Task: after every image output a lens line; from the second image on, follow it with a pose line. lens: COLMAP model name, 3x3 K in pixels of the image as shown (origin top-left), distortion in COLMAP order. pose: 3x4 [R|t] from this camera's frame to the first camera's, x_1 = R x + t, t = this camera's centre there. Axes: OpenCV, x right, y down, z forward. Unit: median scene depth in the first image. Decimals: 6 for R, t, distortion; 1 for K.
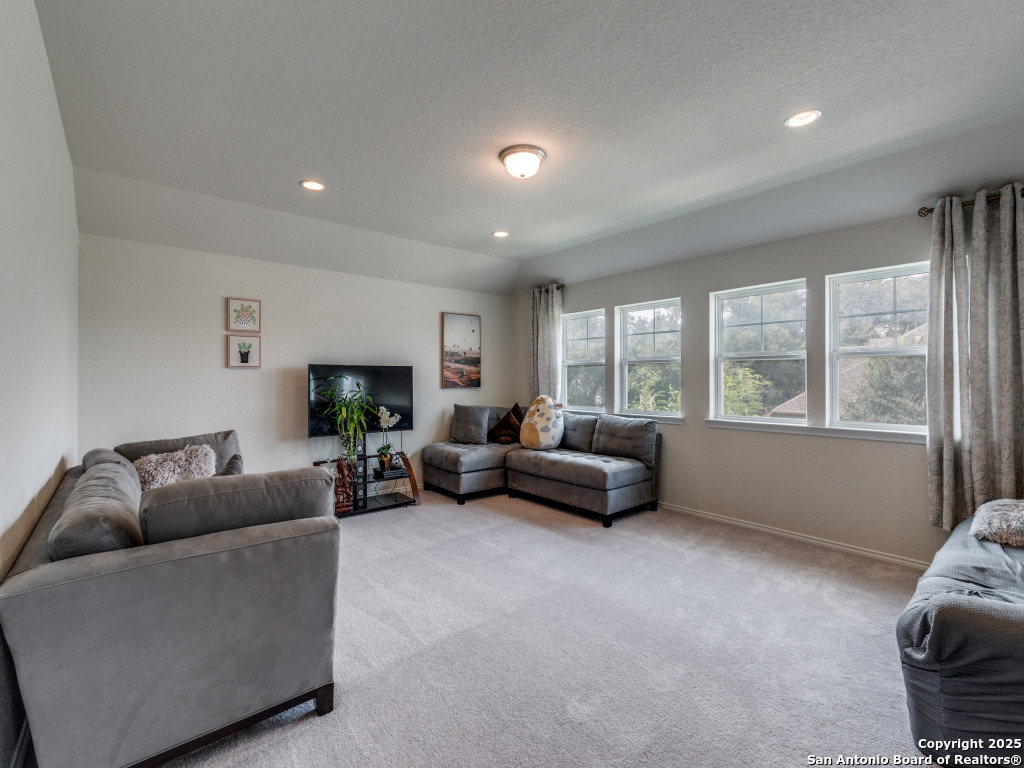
lens RADIAL K [[469.8, 0, 513.4], [0, 469.8, 377.8], [0, 0, 1]] dist [-0.000346, -0.000248]
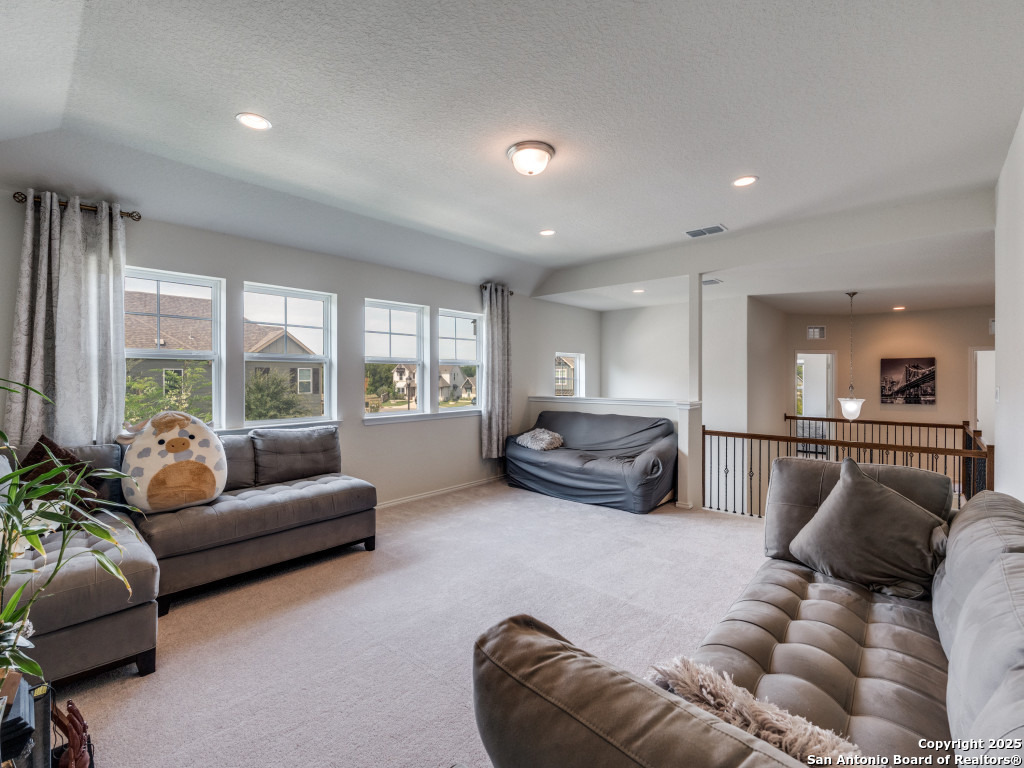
lens RADIAL K [[469.8, 0, 513.0], [0, 469.8, 382.9], [0, 0, 1]] dist [-0.000346, -0.000248]
pose [[-0.145248, -0.020640, 0.989180, -0.768995], [-0.004972, 0.999785, 0.020132, -0.015762], [-0.989383, -0.001995, -0.145319, 0.947194]]
